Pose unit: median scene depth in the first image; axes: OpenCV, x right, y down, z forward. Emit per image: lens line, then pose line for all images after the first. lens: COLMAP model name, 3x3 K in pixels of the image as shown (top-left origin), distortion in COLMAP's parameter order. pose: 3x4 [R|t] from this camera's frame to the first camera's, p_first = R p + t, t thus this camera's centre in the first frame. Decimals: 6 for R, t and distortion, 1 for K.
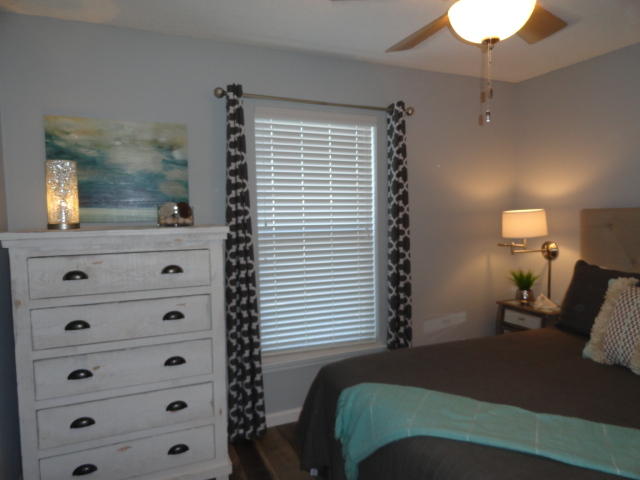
lens RADIAL K [[443.9, 0, 317.7], [0, 443.9, 240.1], [0, 0, 1]] dist [-0.004159, 0.003610]
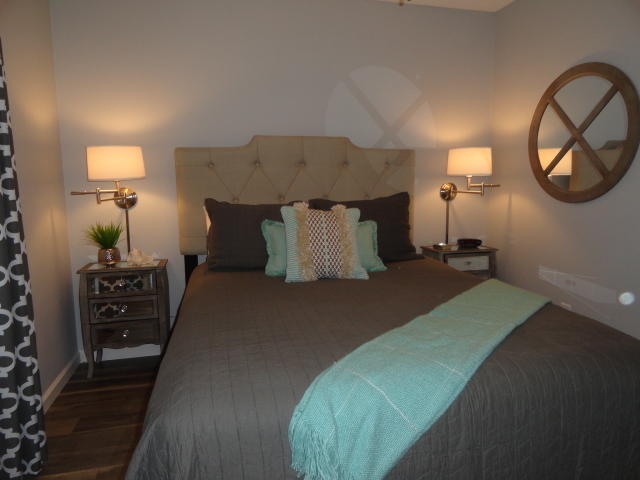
lens RADIAL K [[443.9, 0, 320.4], [0, 443.9, 239.6], [0, 0, 1]] dist [-0.004159, 0.003610]
pose [[0.149045, -0.101935, 0.983562, -0.260205], [0.064532, 0.993555, 0.093192, 0.048492], [-0.986723, 0.049581, 0.154662, 0.510138]]
